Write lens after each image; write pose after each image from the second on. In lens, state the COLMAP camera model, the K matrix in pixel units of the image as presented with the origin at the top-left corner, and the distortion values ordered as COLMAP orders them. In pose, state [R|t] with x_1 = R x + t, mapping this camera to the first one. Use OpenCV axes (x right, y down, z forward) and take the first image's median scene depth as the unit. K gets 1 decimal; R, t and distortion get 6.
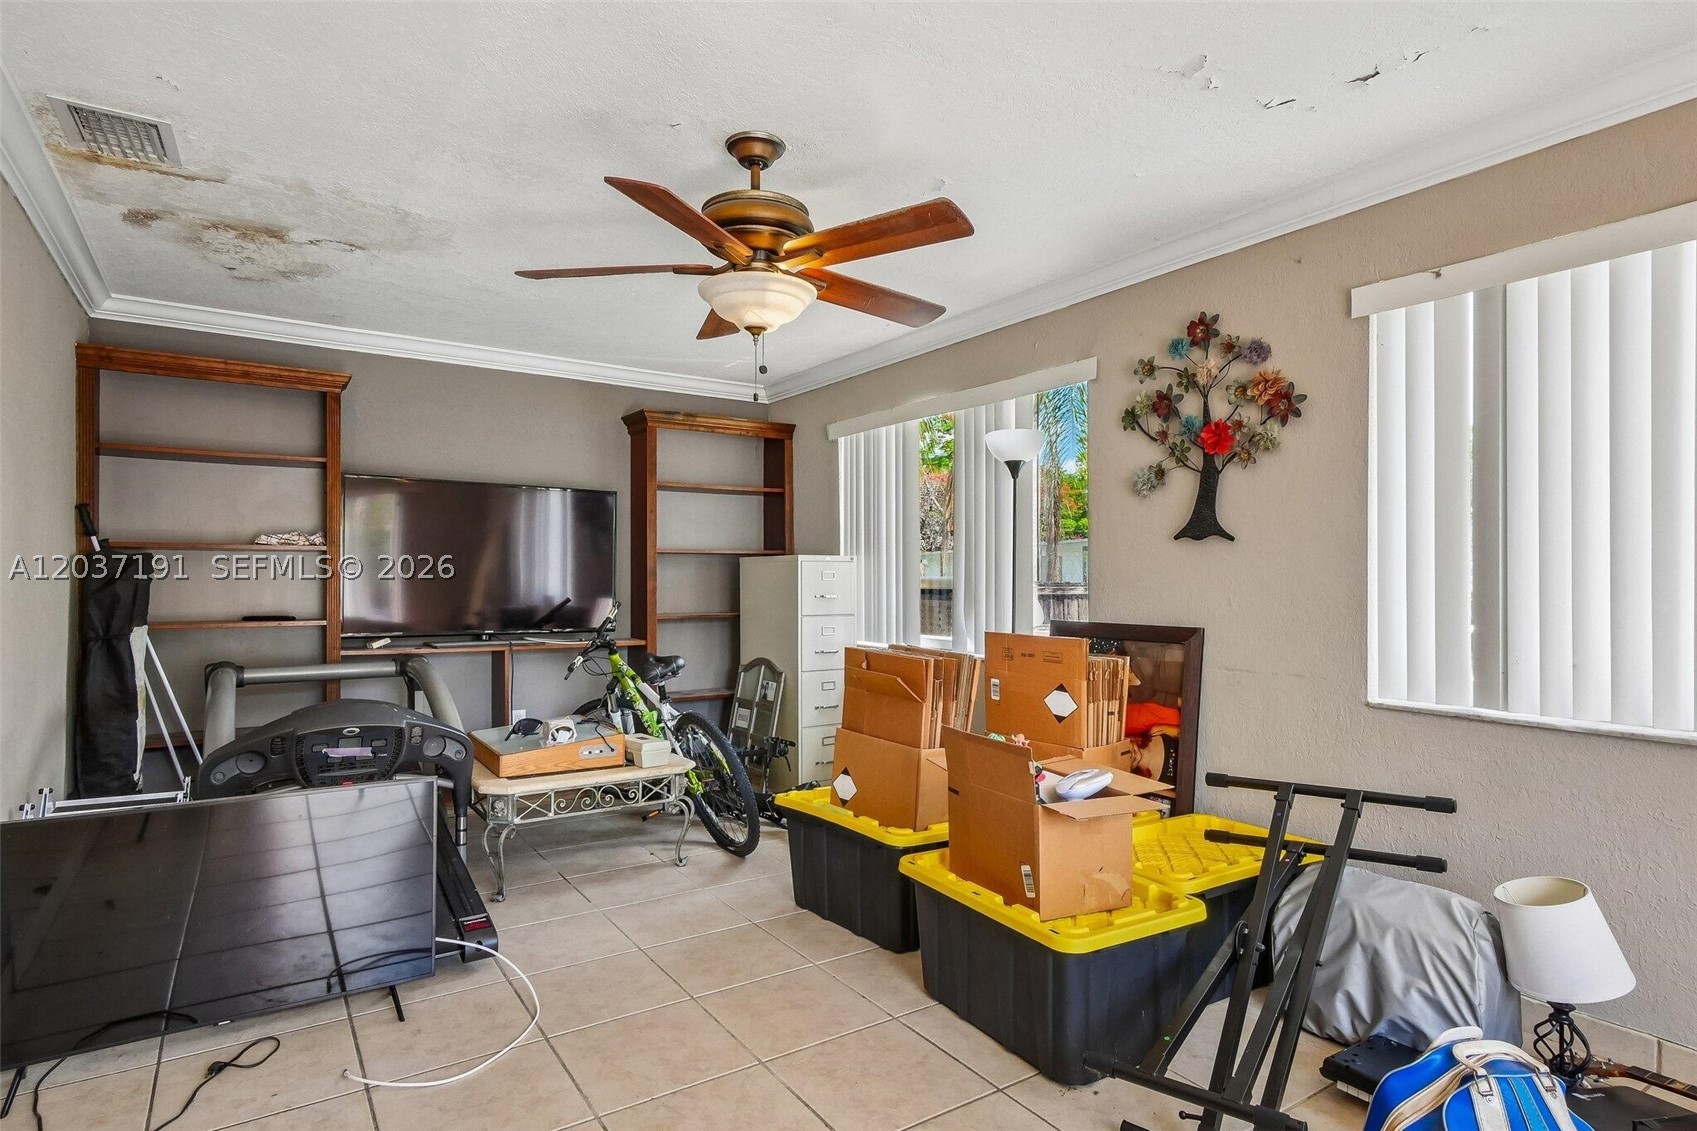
lens RADIAL K [[899.1, 0, 848.5], [0, 899.1, 565.5], [0, 0, 1]] dist [0.003664, 0.001041]
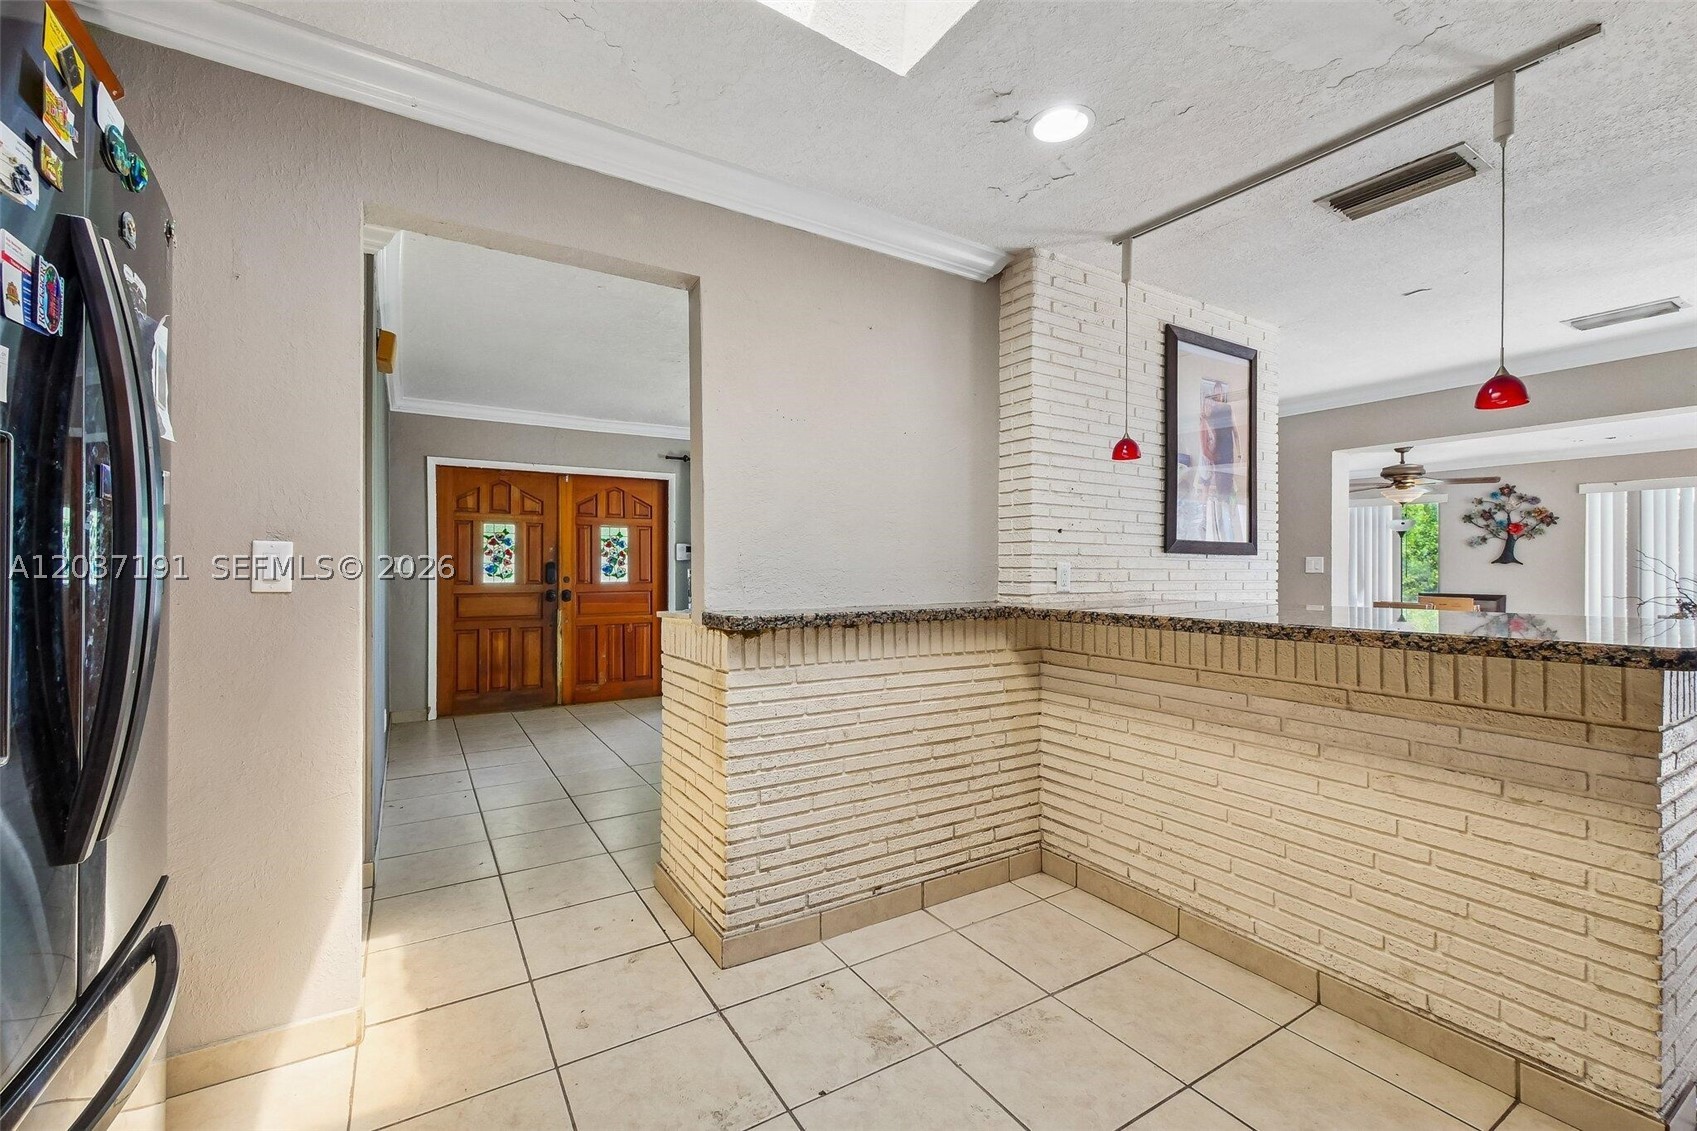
lens RADIAL K [[719.2, 0, 848.5], [0, 719.2, 565.5], [0, 0, 1]] dist [0.000342, -0.000513]
pose [[0.999357, -0.003017, -0.035729, -1.626254], [0.003192, 0.999983, 0.004827, -0.040299], [0.035714, -0.004938, 0.999350, -1.367027]]
